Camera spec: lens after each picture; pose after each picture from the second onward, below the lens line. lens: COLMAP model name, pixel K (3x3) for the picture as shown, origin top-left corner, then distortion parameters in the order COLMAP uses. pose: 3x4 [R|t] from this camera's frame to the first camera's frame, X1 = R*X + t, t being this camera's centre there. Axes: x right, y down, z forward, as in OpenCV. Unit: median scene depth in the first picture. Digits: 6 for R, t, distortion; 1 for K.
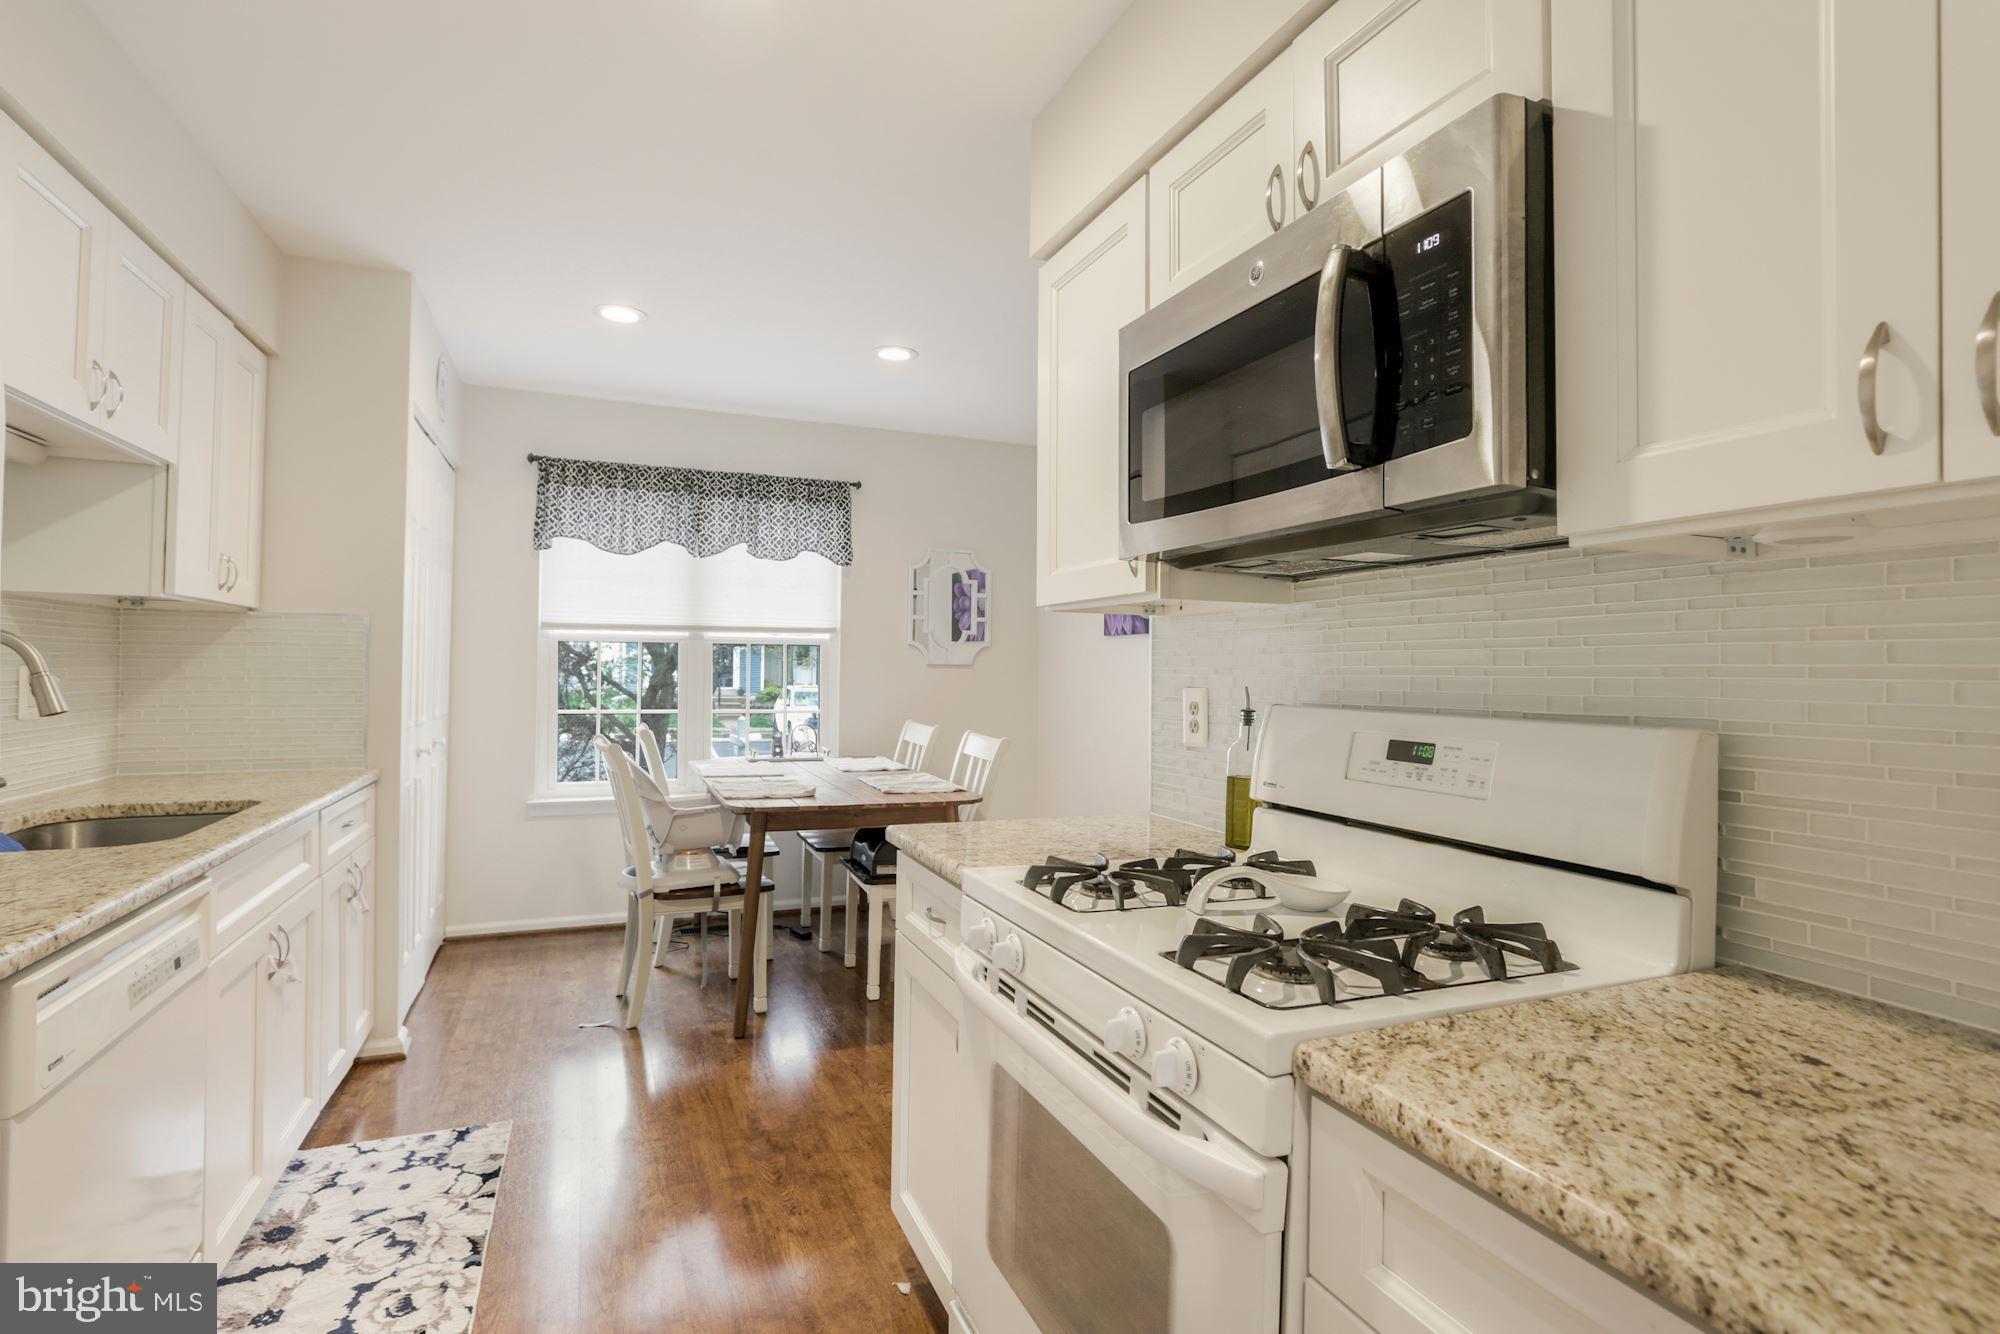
lens RADIAL K [[922.2, 0, 1000.0], [0, 922.2, 667.0], [0, 0, 1]] dist [-0.035994, -0.000075]
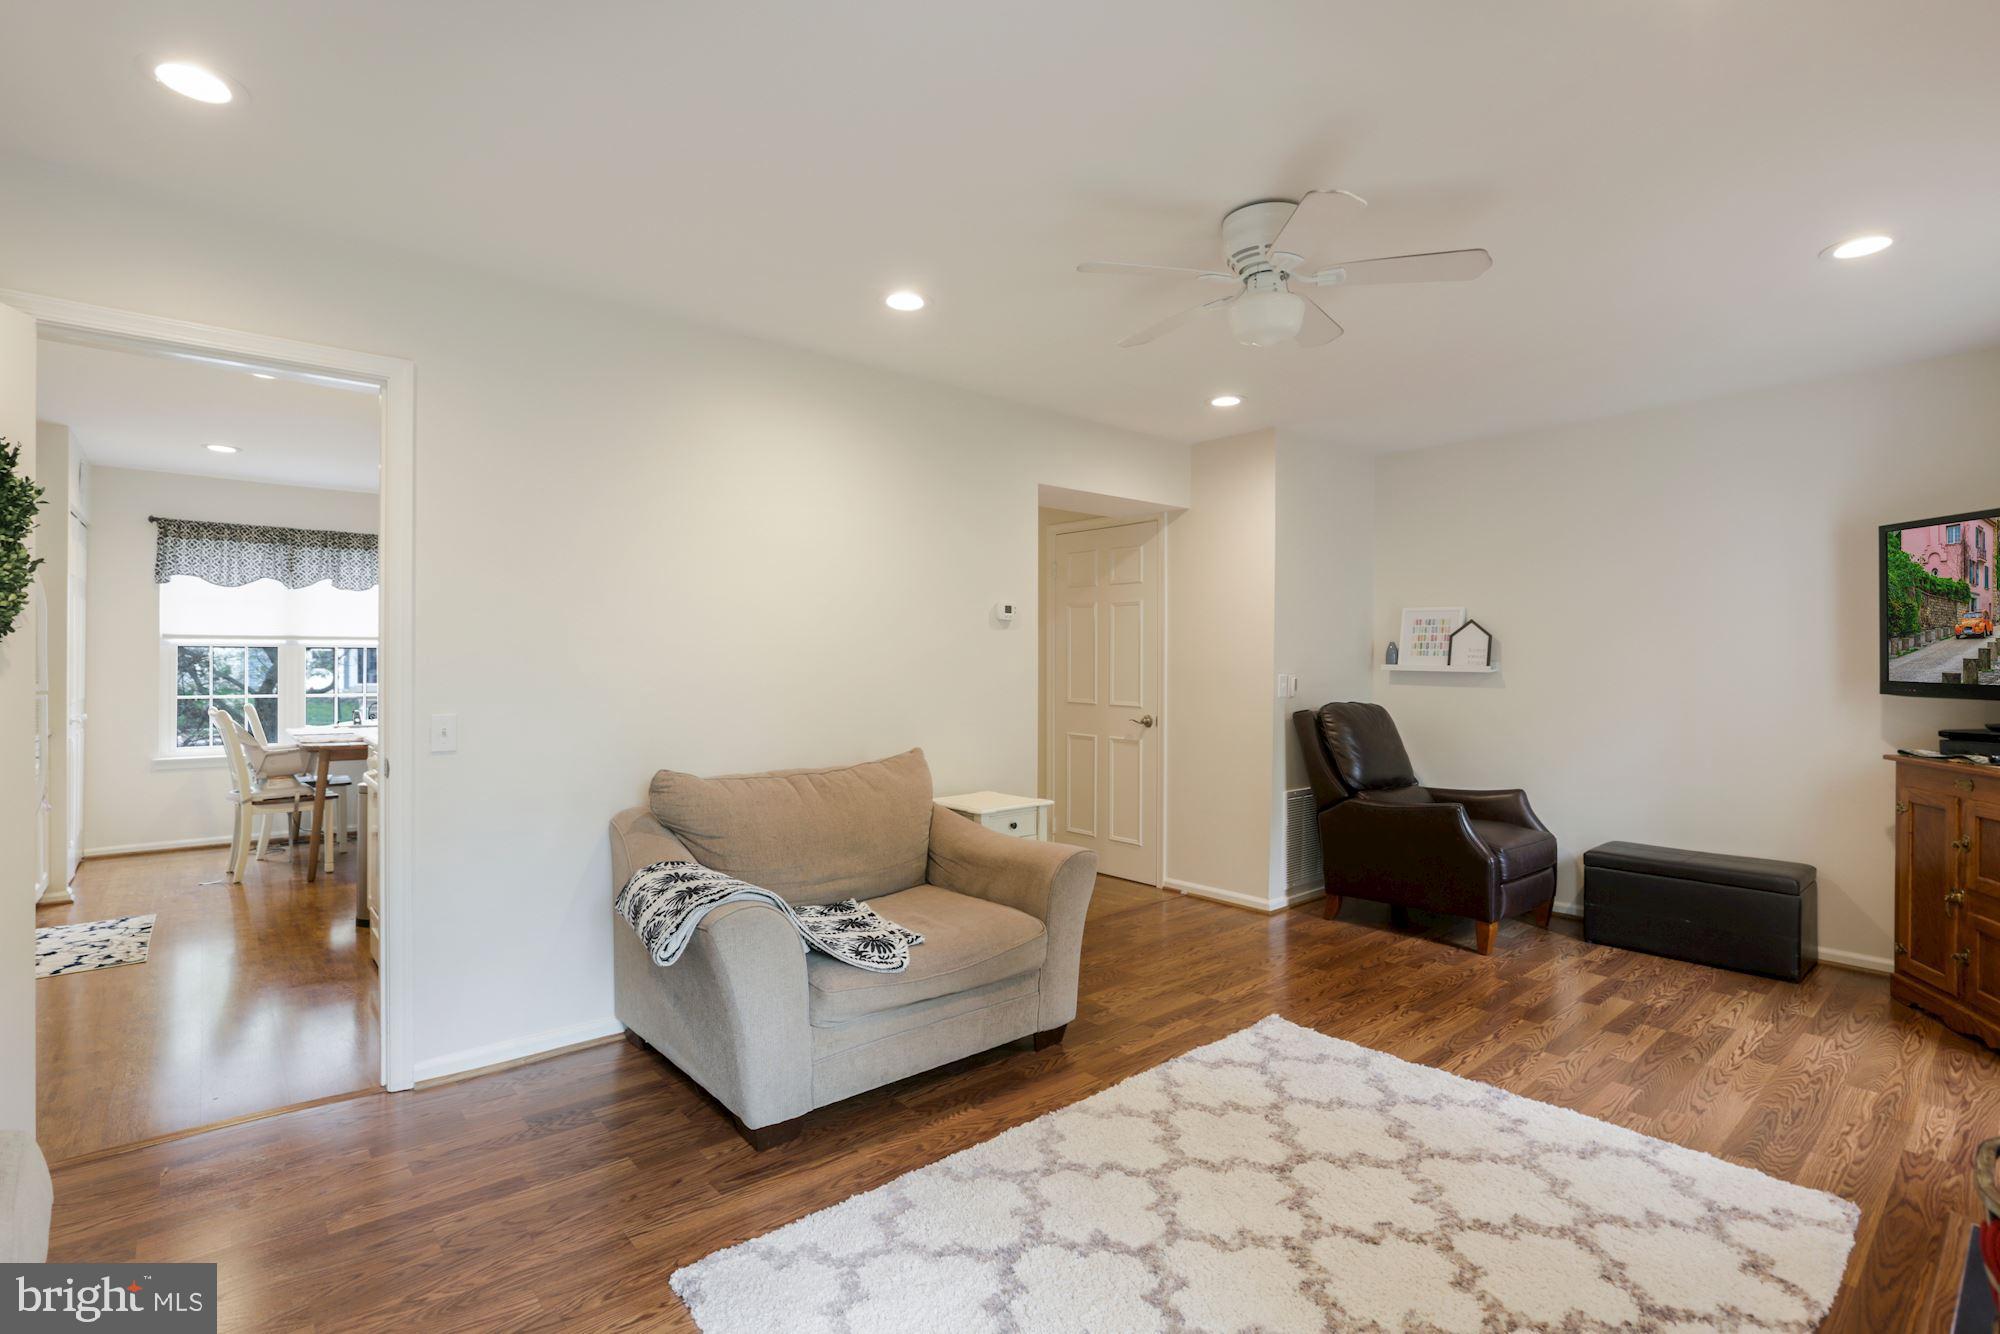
lens RADIAL K [[955.0, 0, 1000.0], [0, 955.0, 667.0], [0, 0, 1]] dist [-0.004060, -0.000898]
pose [[0.961688, -0.009547, 0.273980, 0.344598], [0.006682, 0.999913, 0.011389, -0.005783], [-0.274065, -0.009122, 0.961668, -0.779866]]
